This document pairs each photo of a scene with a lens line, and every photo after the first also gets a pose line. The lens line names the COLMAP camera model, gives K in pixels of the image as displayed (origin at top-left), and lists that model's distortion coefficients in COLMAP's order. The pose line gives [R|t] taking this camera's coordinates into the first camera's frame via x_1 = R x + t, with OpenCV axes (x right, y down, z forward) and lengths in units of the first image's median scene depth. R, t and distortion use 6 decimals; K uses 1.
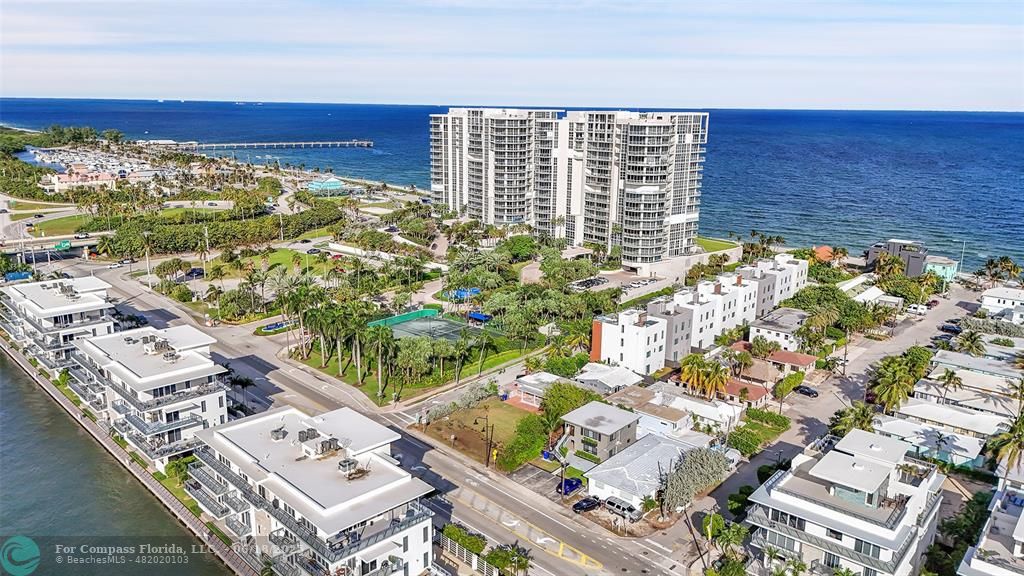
lens RADIAL K [[754.3, 0, 512.0], [0, 754.3, 288.0], [0, 0, 1]] dist [0.112516, -0.152836]
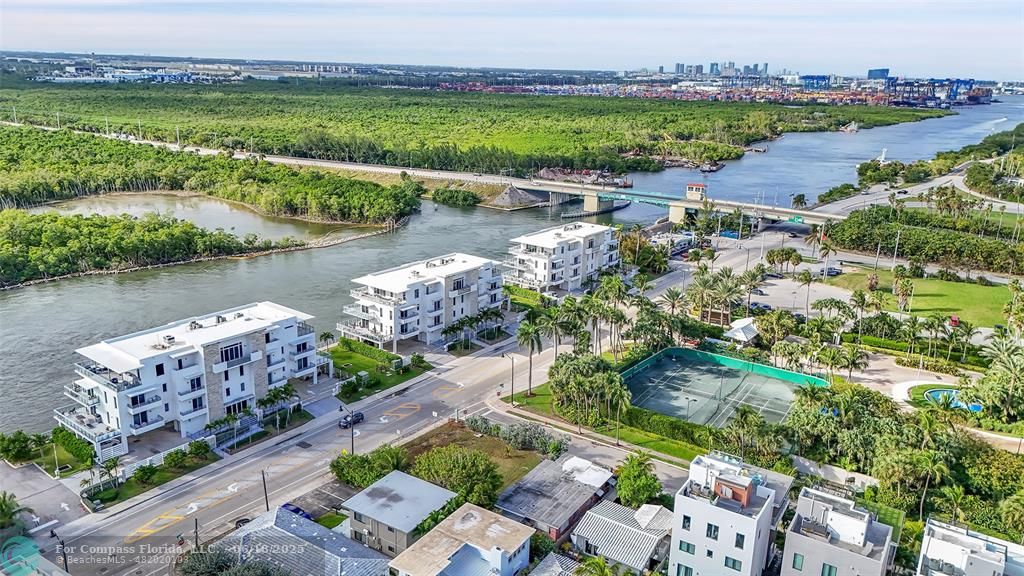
lens RADIAL K [[754.3, 0, 512.0], [0, 754.3, 288.0], [0, 0, 1]] dist [0.112516, -0.152836]
pose [[0.140464, 0.269964, -0.952570, 0.378060], [-0.260672, 0.938248, 0.227466, -0.104829], [0.955154, 0.216358, 0.202162, 0.442934]]
